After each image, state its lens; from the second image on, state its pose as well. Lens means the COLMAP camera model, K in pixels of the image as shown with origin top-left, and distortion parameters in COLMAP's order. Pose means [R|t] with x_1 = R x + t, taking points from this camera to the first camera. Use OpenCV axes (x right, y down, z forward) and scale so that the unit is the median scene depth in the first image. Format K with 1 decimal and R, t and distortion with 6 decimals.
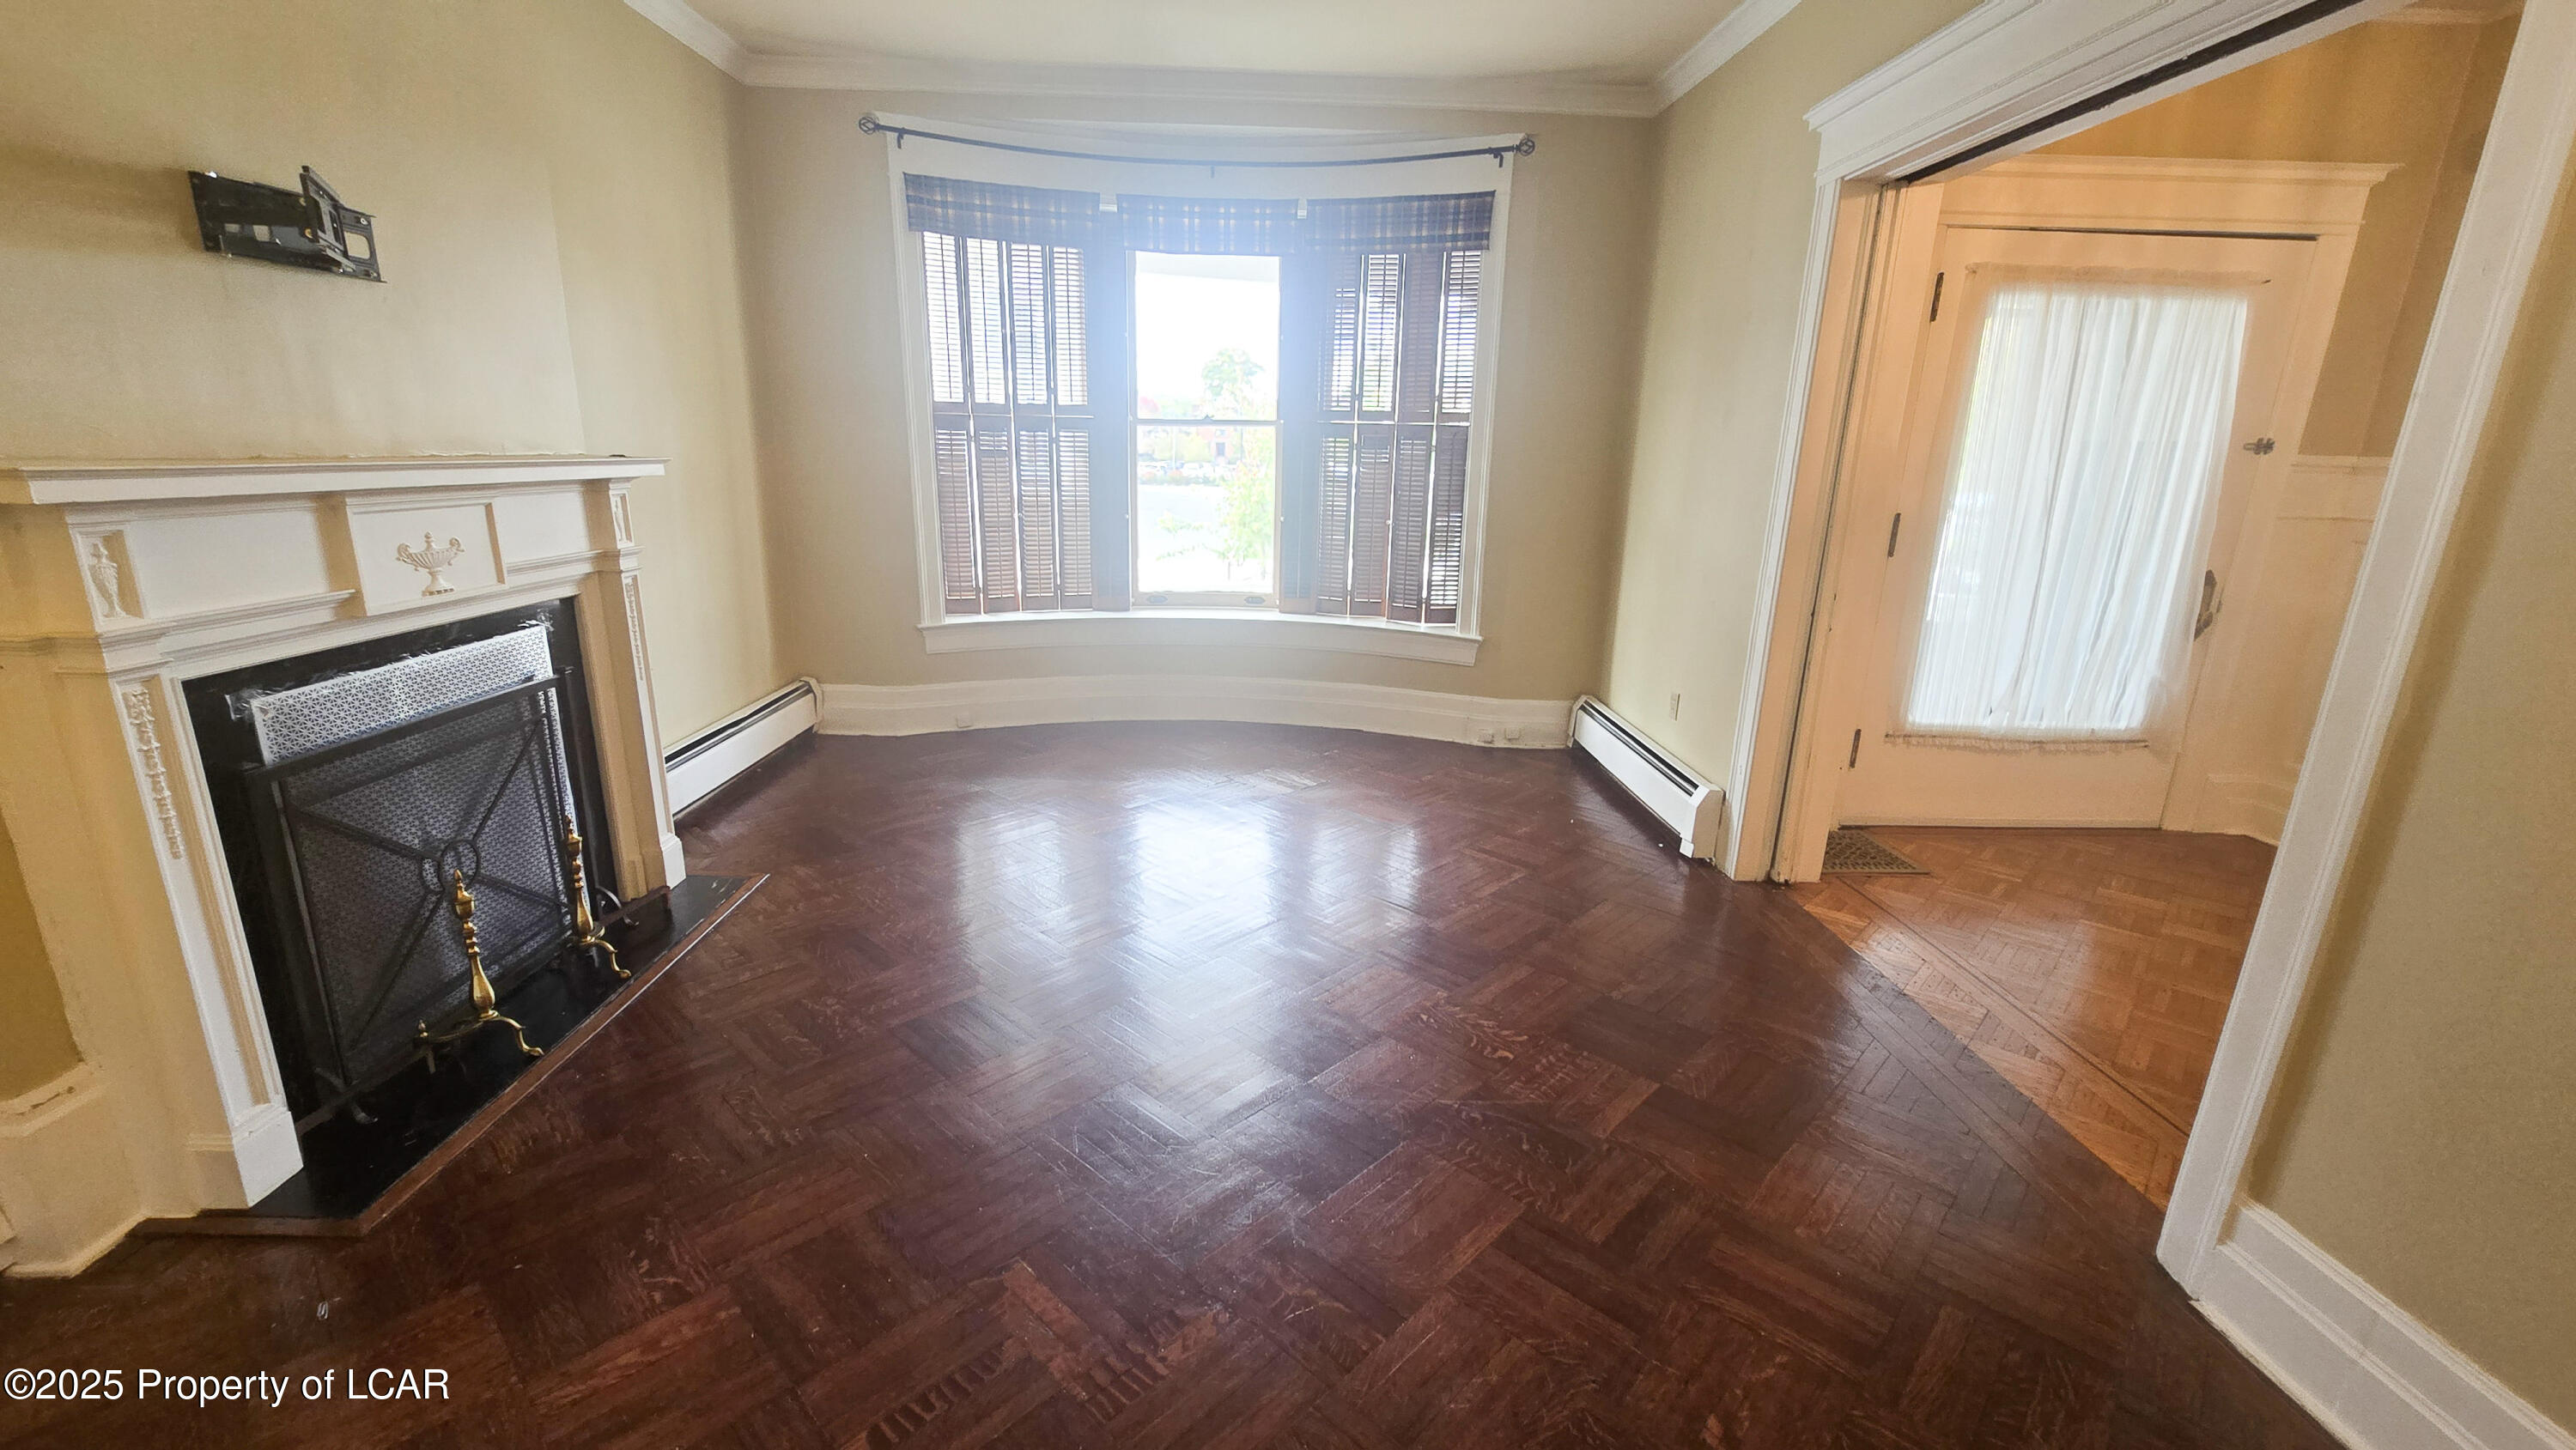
lens RADIAL K [[1030.3, 0, 1269.9], [0, 1030.3, 722.3], [0, 0, 1]] dist [0.000633, 0.000505]
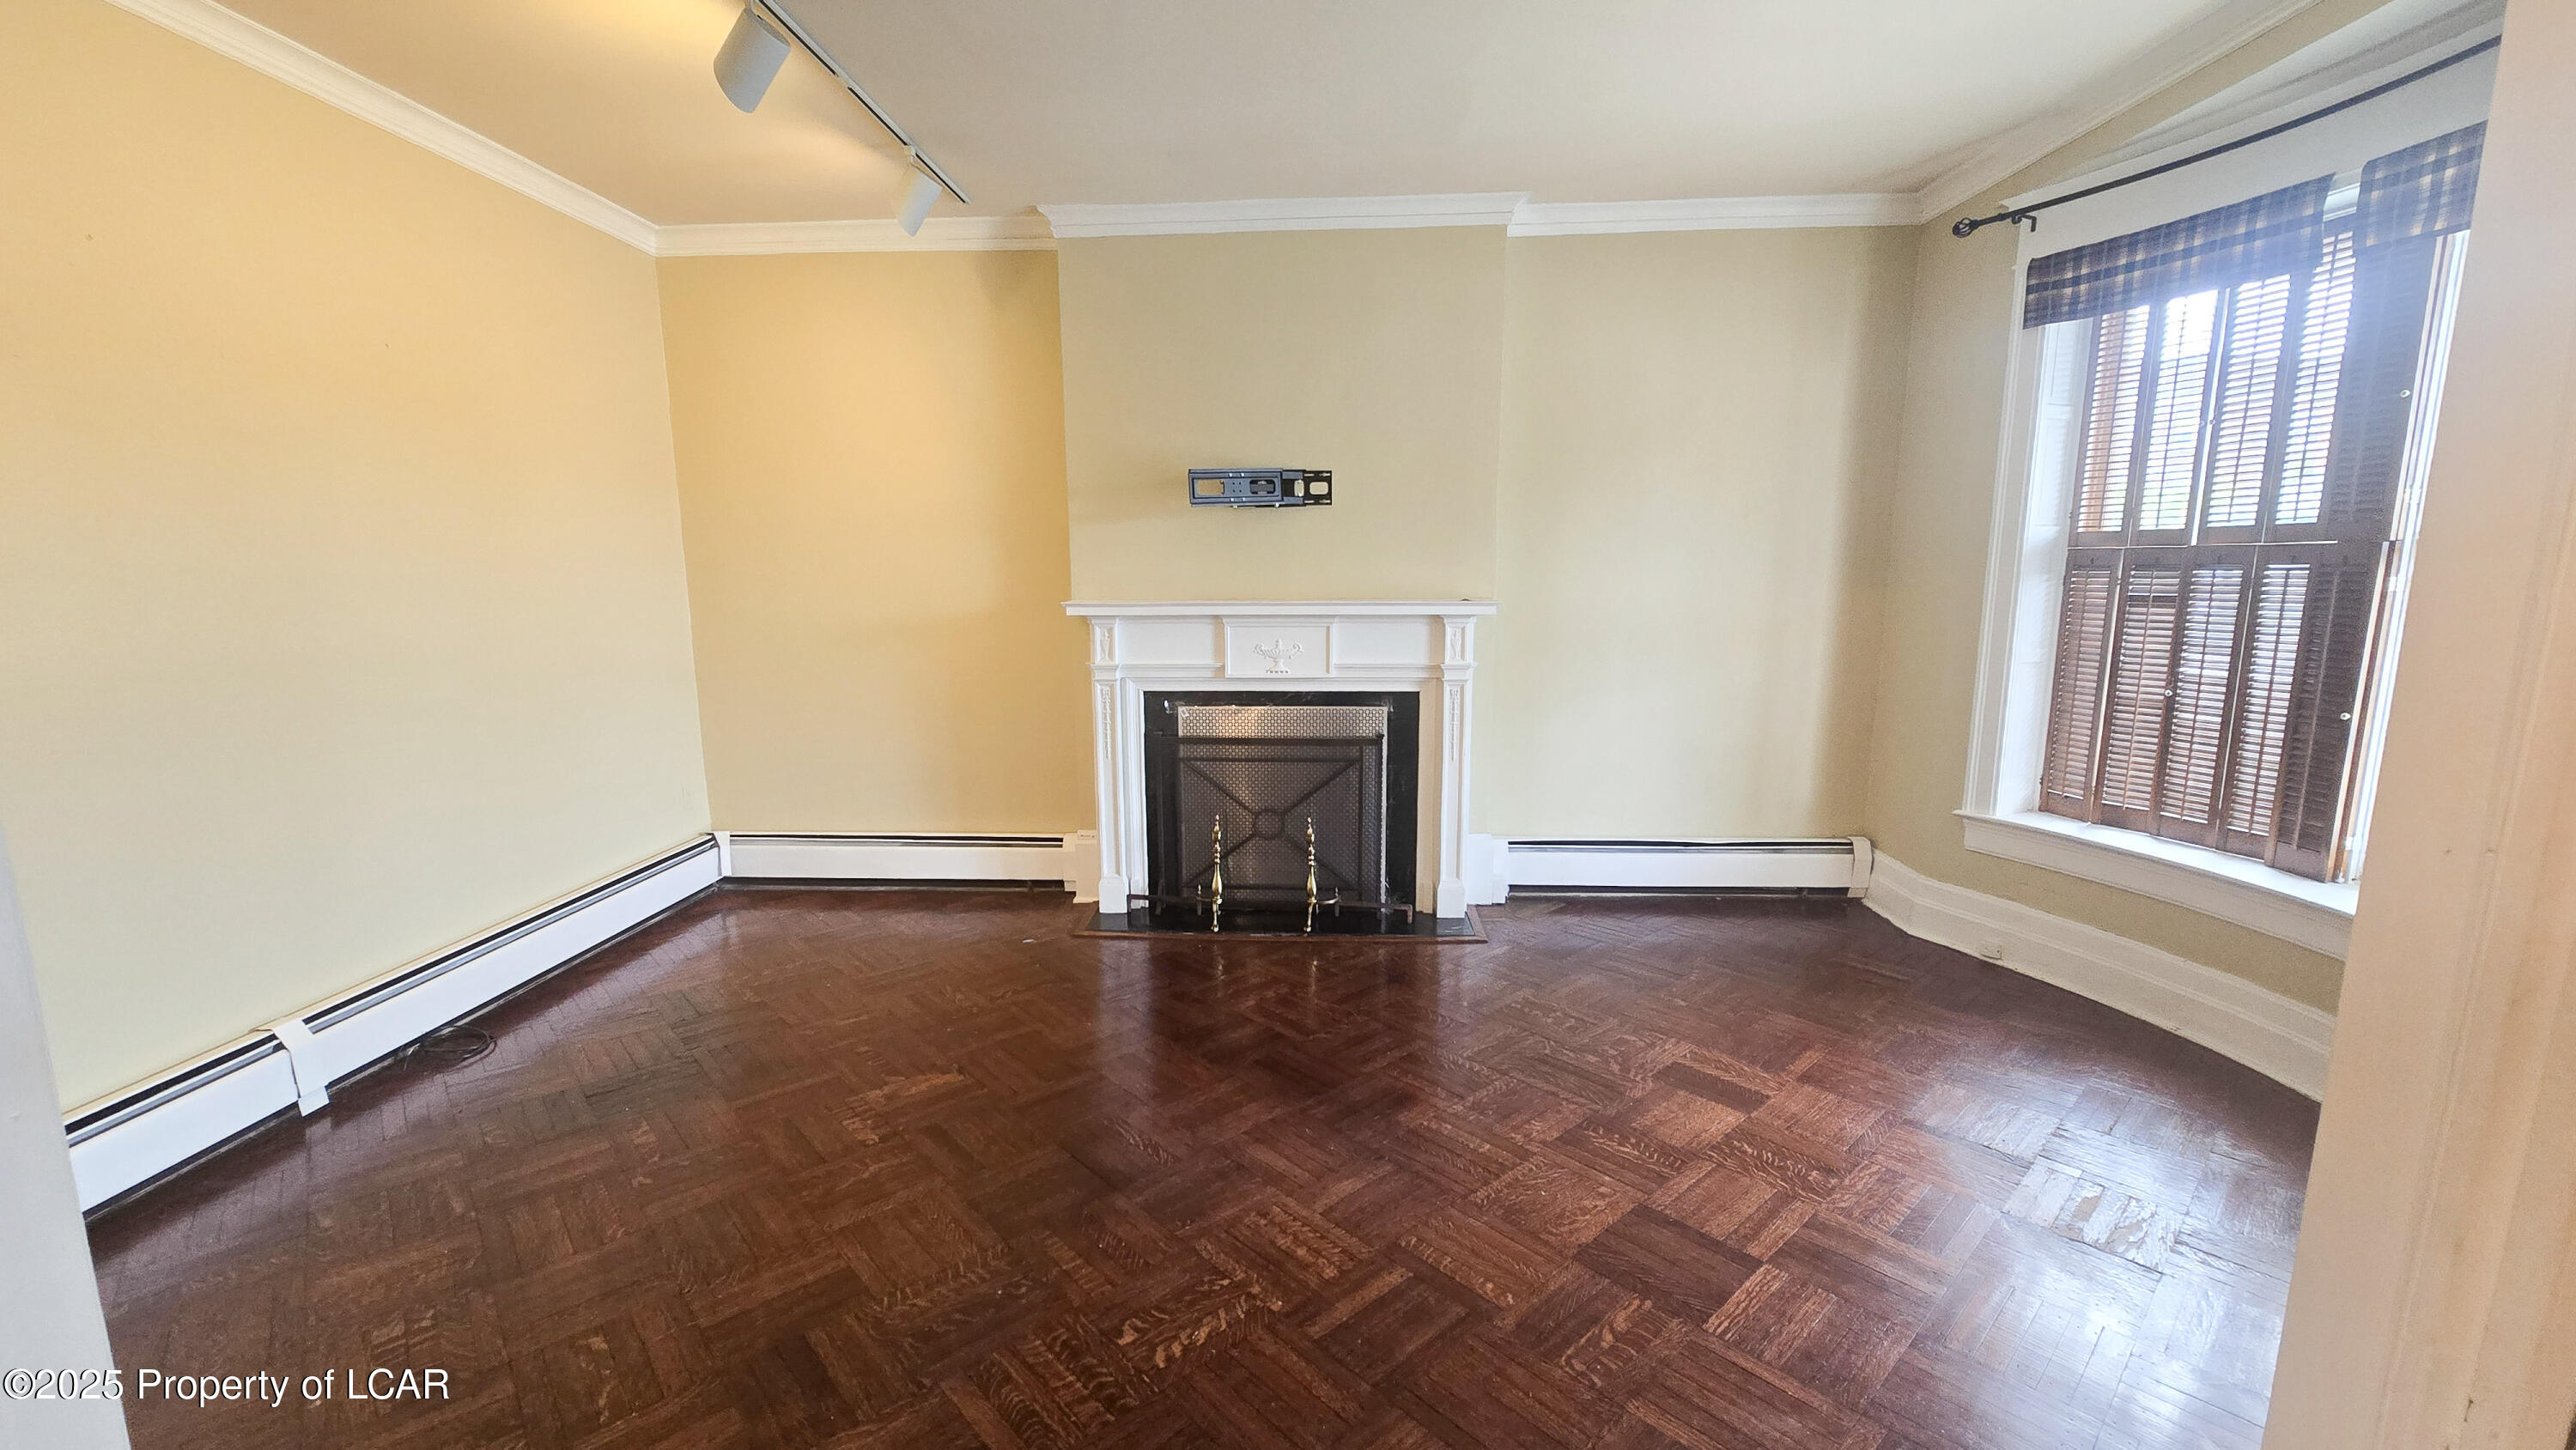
lens RADIAL K [[1030.3, 0, 1260.5], [0, 1030.3, 708.5], [0, 0, 1]] dist [0.000633, 0.000505]
pose [[-0.045977, 0.119463, -0.991774, 0.783003], [-0.253124, 0.959028, 0.127253, -0.227421], [0.966341, 0.256892, -0.013854, 0.799979]]
